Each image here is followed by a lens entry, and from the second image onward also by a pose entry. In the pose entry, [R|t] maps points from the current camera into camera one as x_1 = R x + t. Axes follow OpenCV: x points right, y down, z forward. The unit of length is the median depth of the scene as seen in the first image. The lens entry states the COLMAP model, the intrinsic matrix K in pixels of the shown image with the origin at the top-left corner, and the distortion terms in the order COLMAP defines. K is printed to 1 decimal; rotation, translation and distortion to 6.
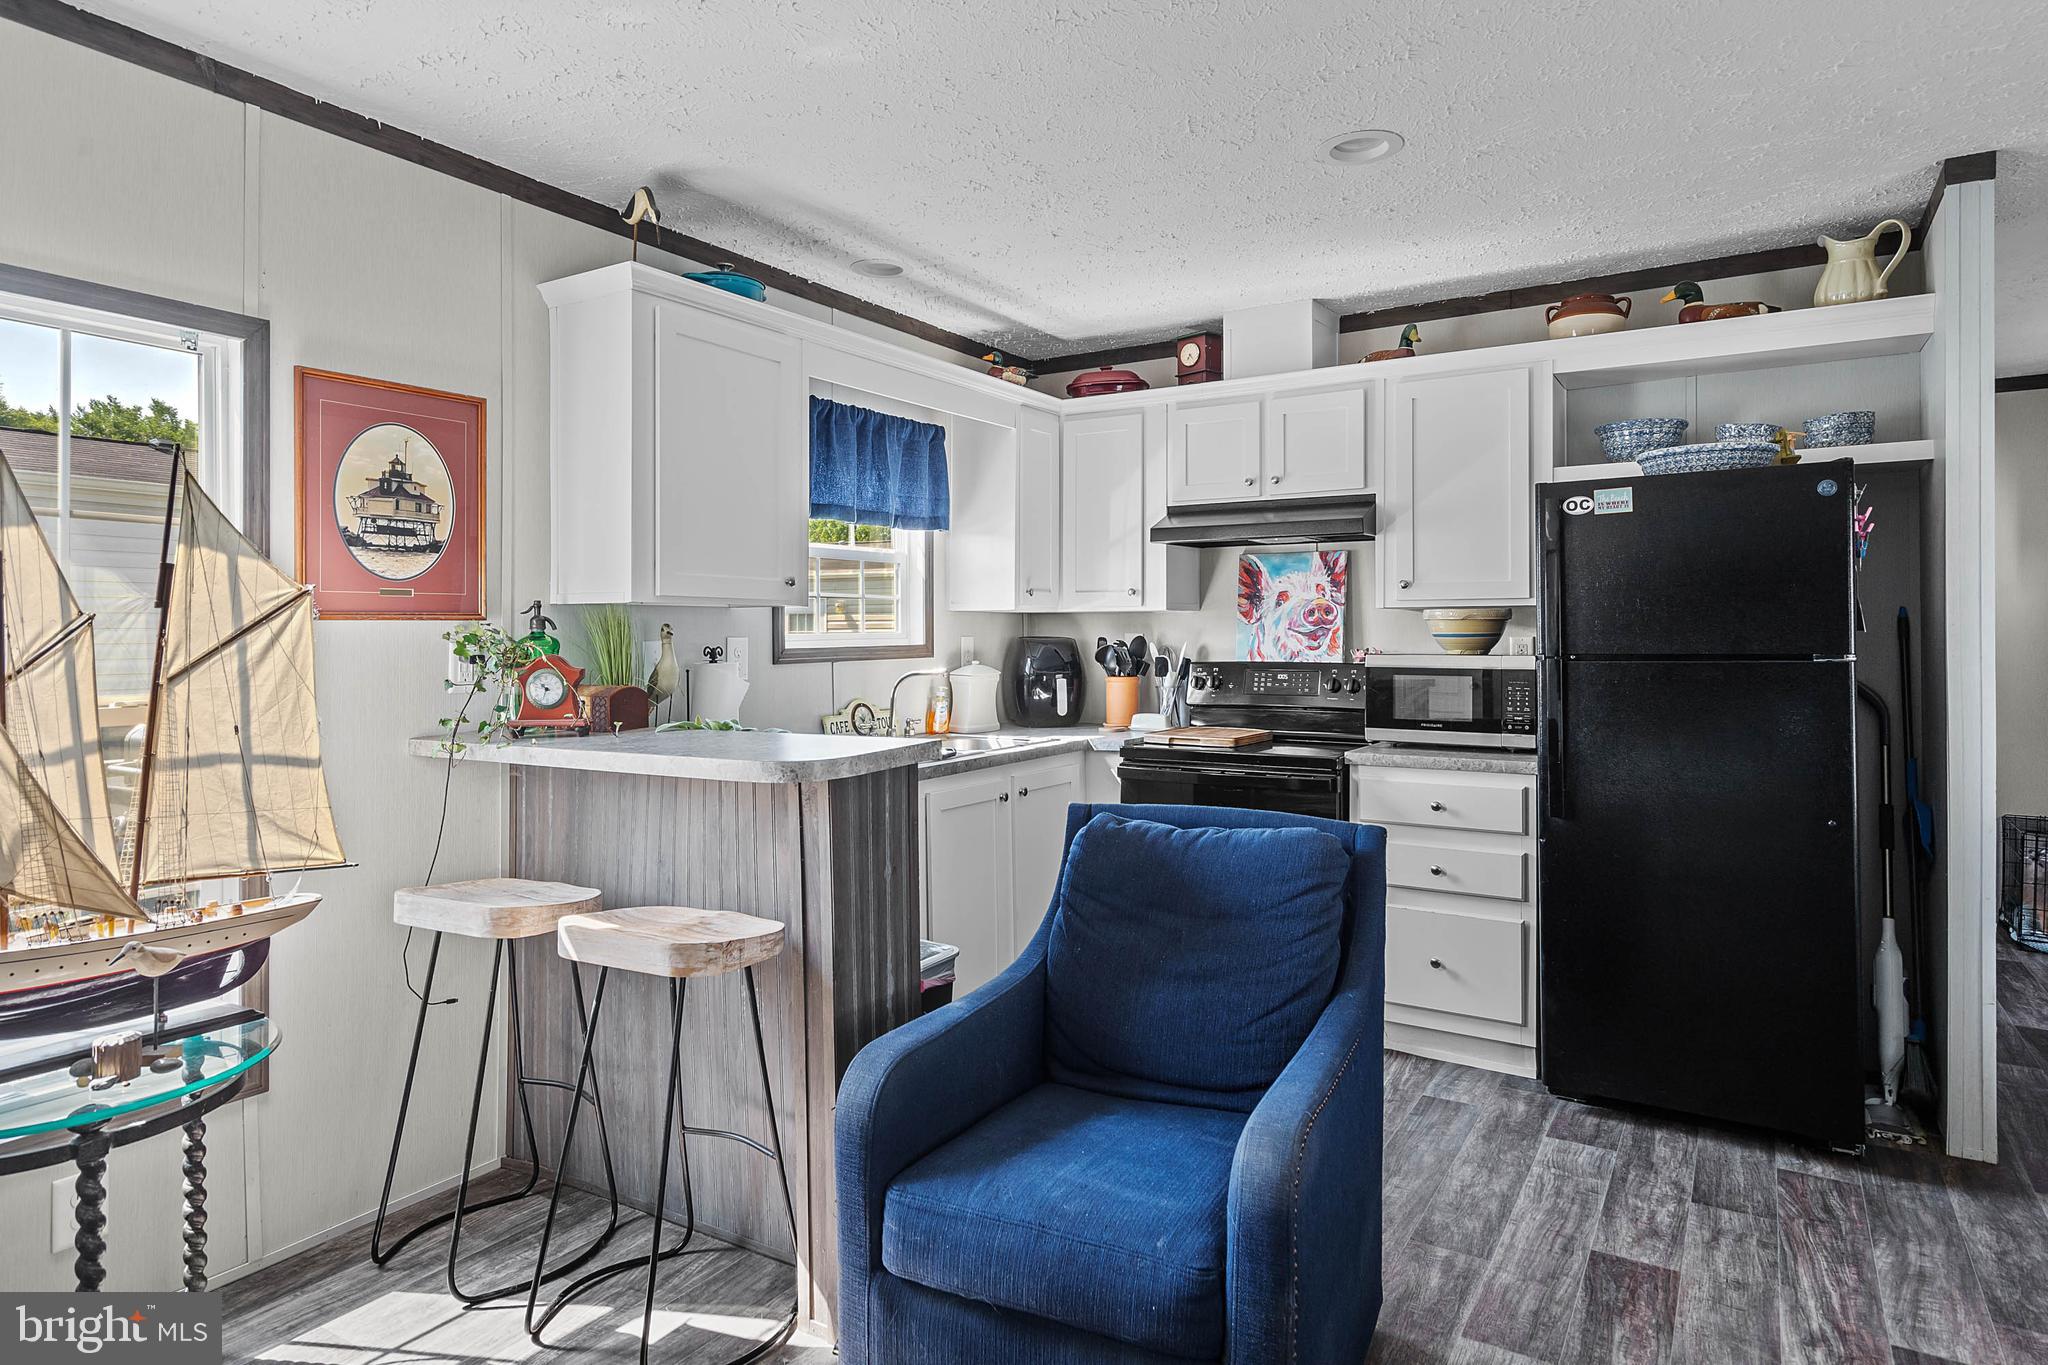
lens RADIAL K [[1184.7, 0, 1025.8], [0, 1184.7, 661.0], [0, 0, 1]] dist [-0.029827, 0.009521]
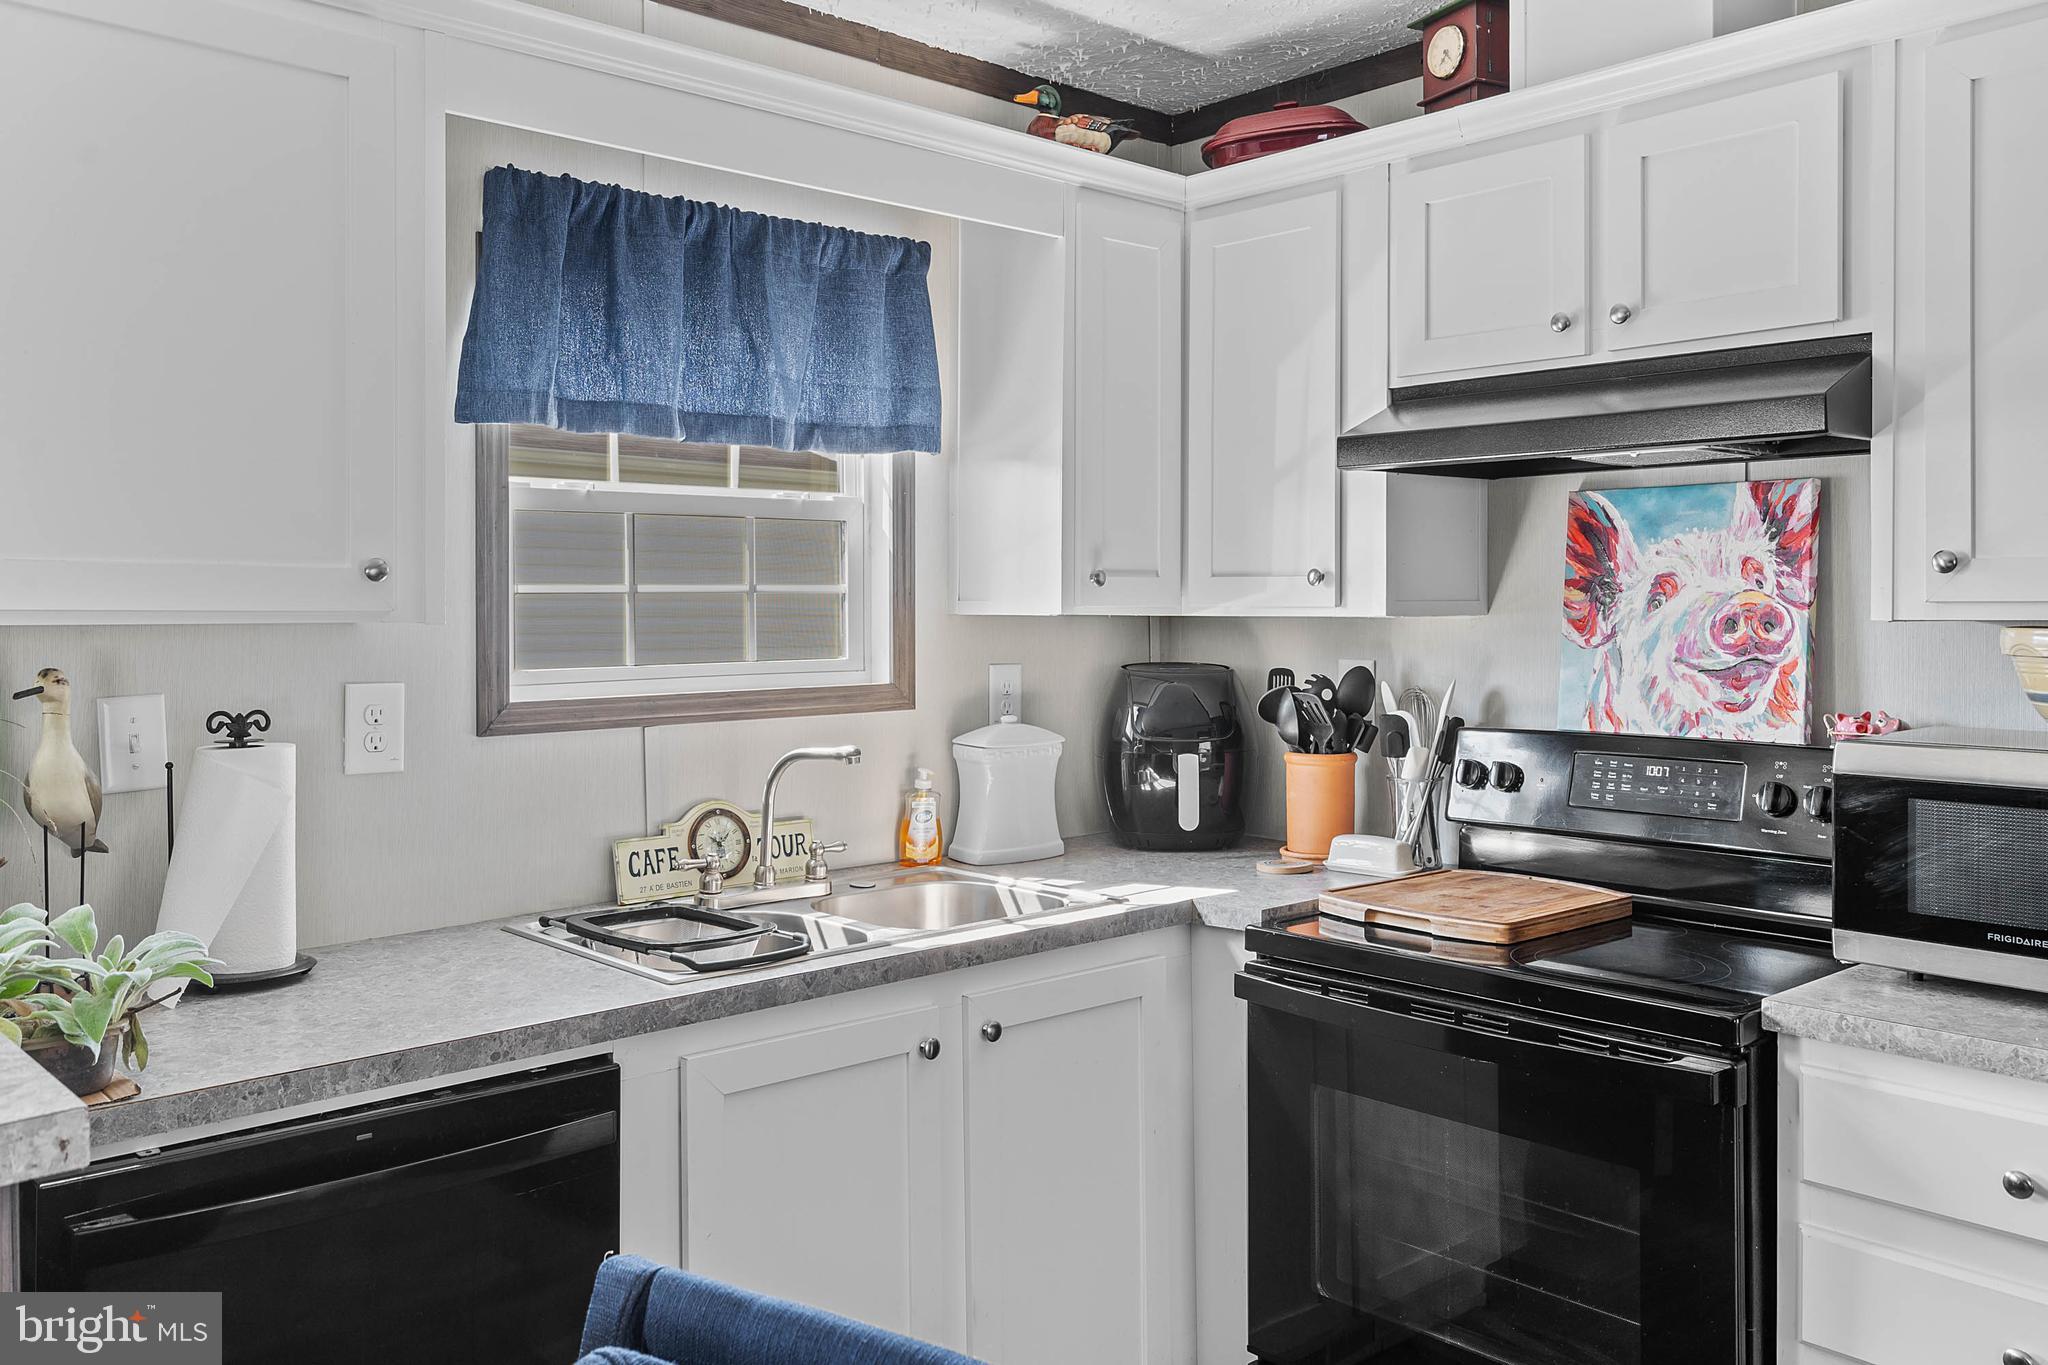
lens RADIAL K [[1616.3, 0, 1010.9], [0, 1616.3, 635.1], [0, 0, 1]] dist [-0.028984, -0.008343]
pose [[0.960343, 0.006977, -0.278733, 0.151858], [-0.008251, 0.999960, -0.003399, -0.032363], [0.278698, 0.005565, 0.960363, 0.364343]]
